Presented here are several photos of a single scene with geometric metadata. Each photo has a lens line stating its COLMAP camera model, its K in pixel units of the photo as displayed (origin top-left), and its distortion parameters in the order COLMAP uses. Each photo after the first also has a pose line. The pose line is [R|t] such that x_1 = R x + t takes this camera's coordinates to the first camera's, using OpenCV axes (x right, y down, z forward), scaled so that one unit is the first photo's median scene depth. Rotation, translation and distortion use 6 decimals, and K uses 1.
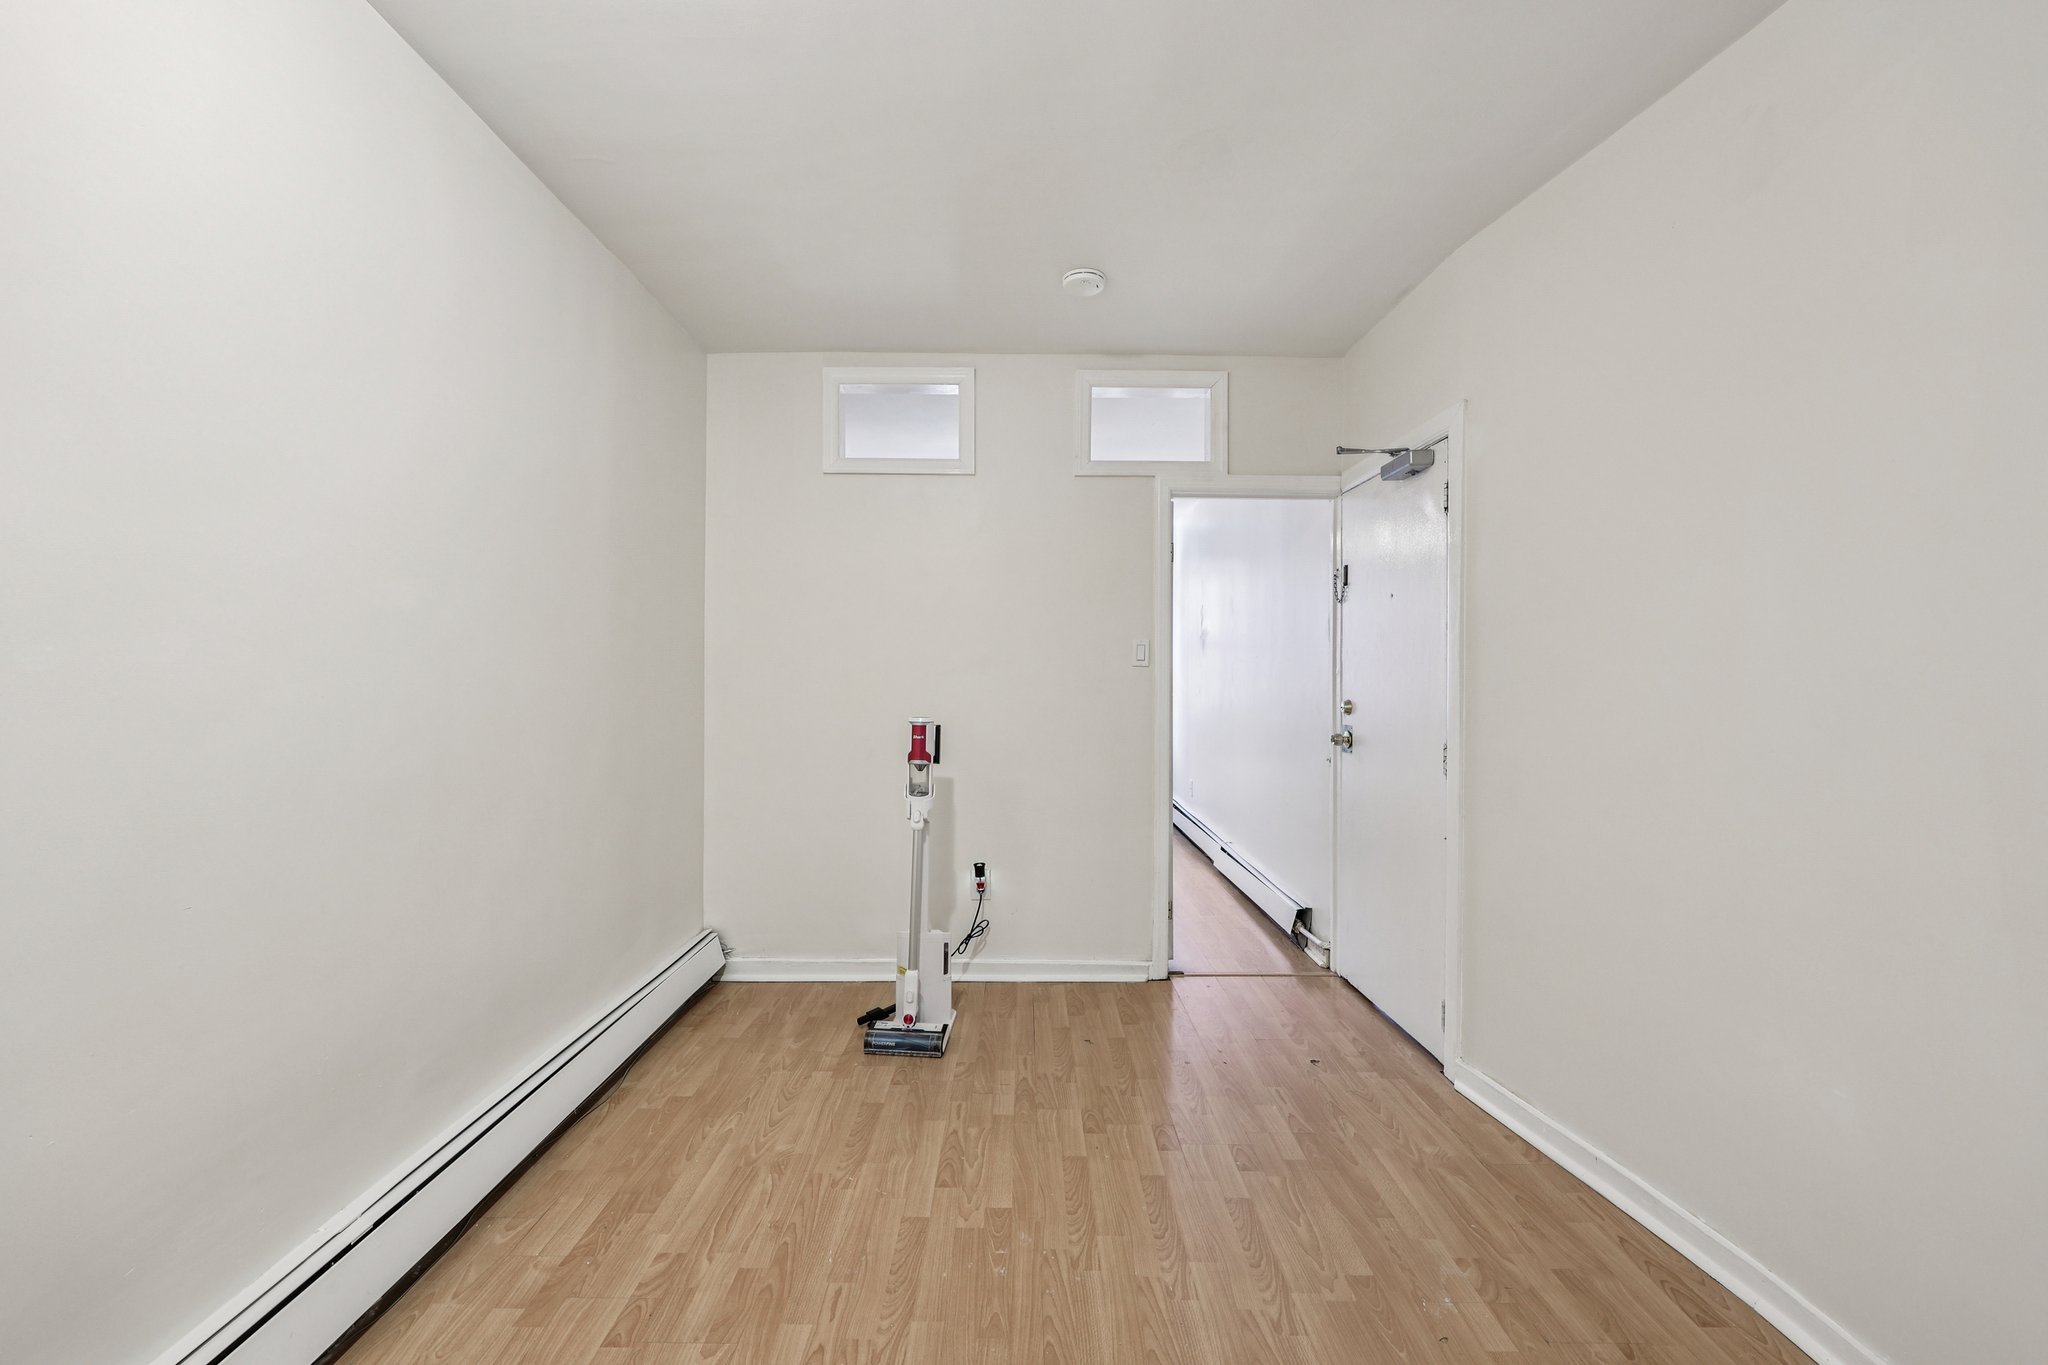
lens RADIAL K [[838.8, 0, 1015.4], [0, 838.8, 675.8], [0, 0, 1]] dist [0.004615, 0.000066]
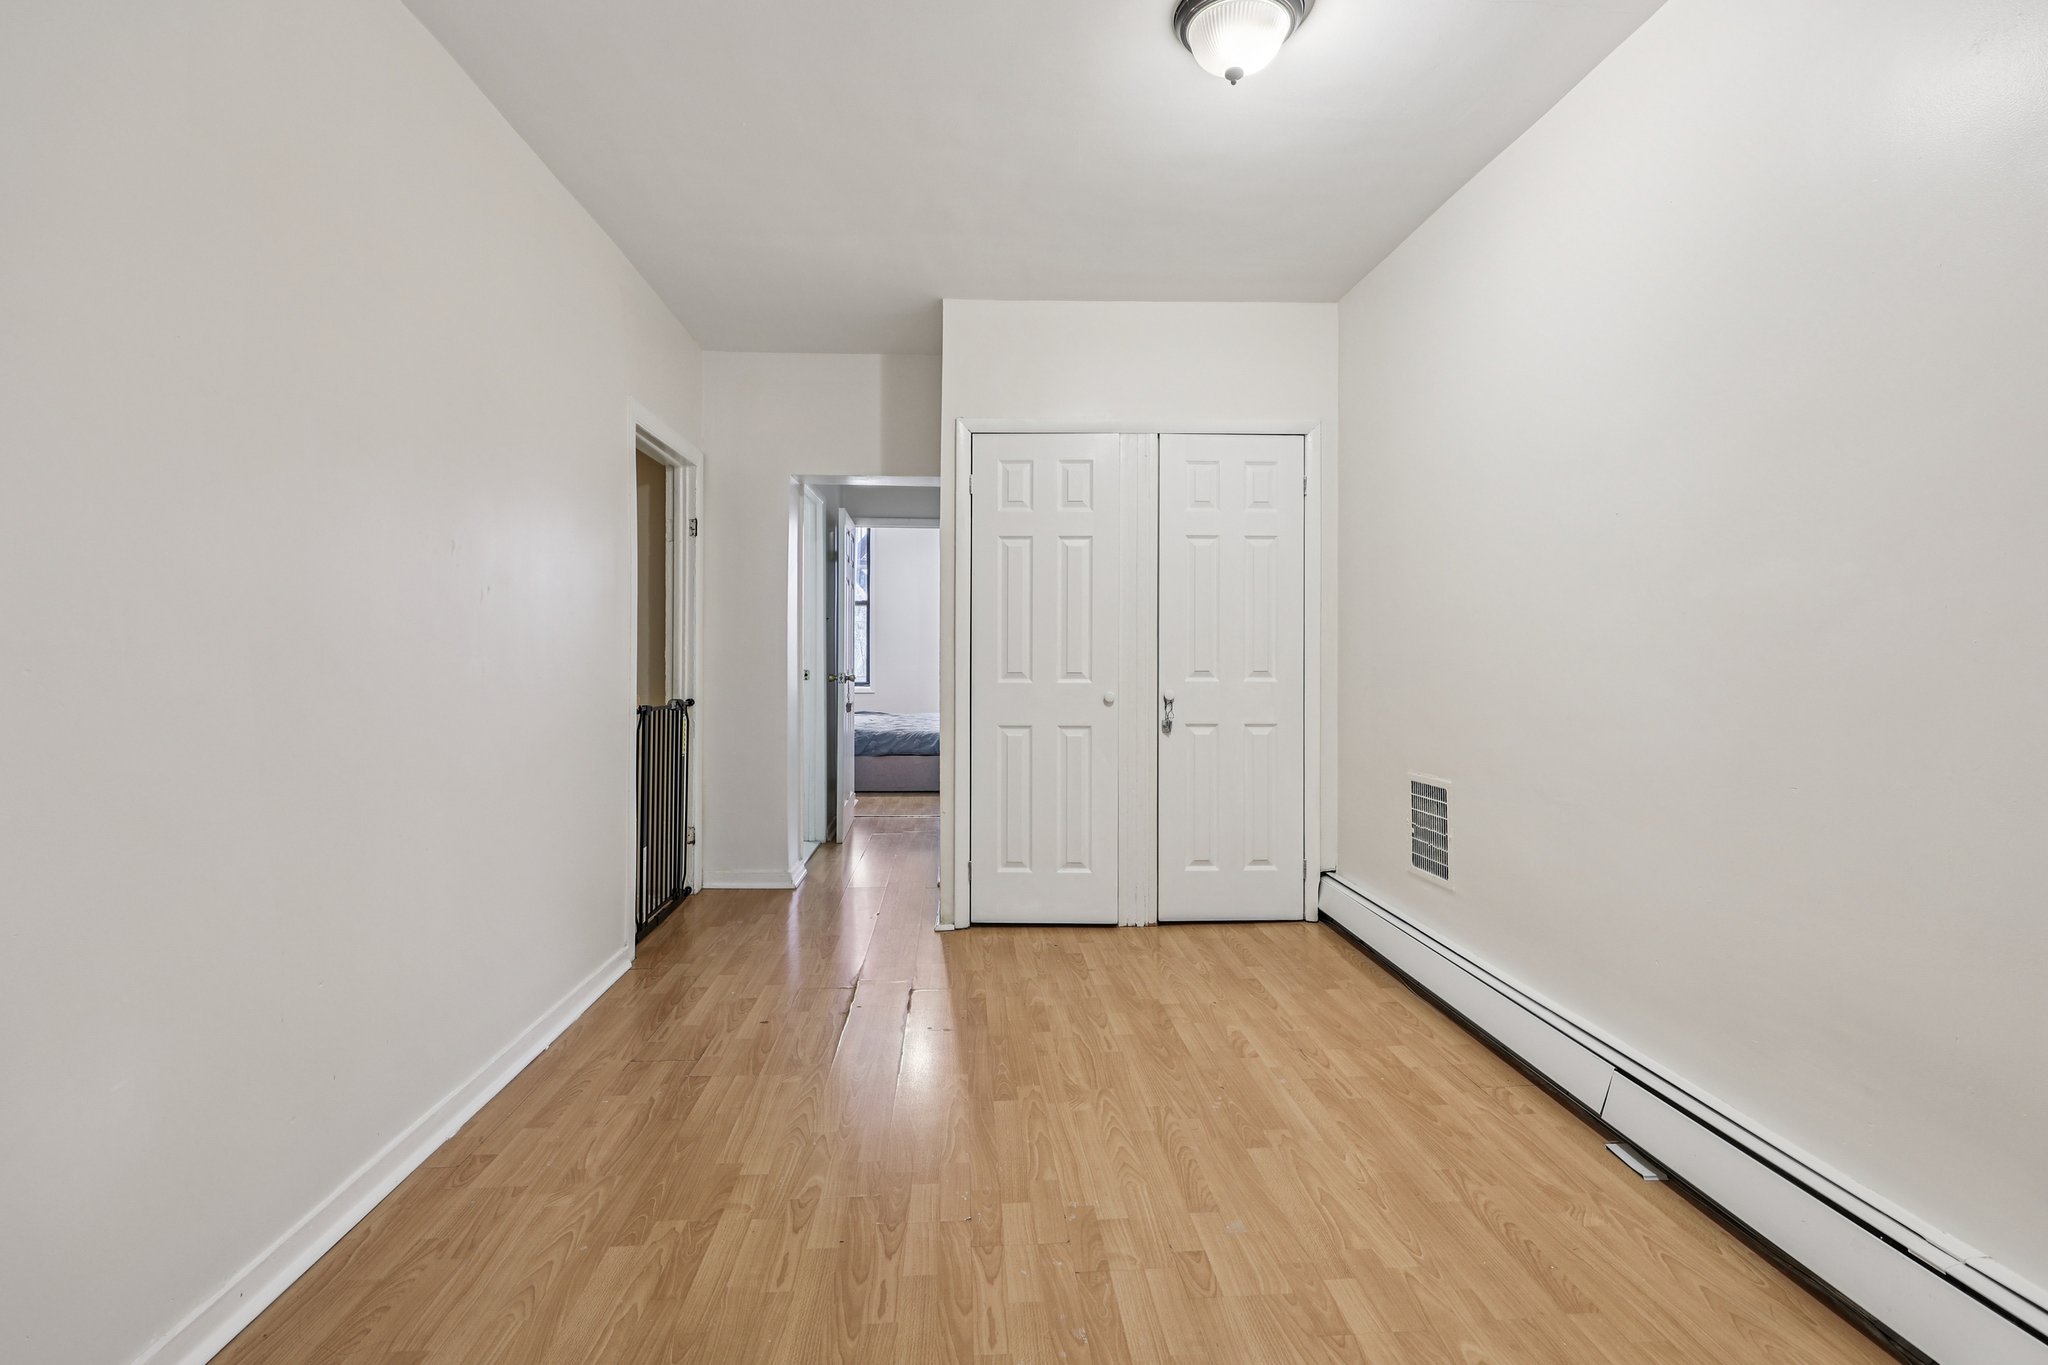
lens RADIAL K [[838.8, 0, 1003.9], [0, 838.8, 652.3], [0, 0, 1]] dist [0.004615, 0.000066]
pose [[-0.998111, -0.003037, -0.061357, 0.112083], [-0.003448, 0.999972, 0.006598, 0.043220], [0.061335, 0.006797, -0.998094, 1.130890]]
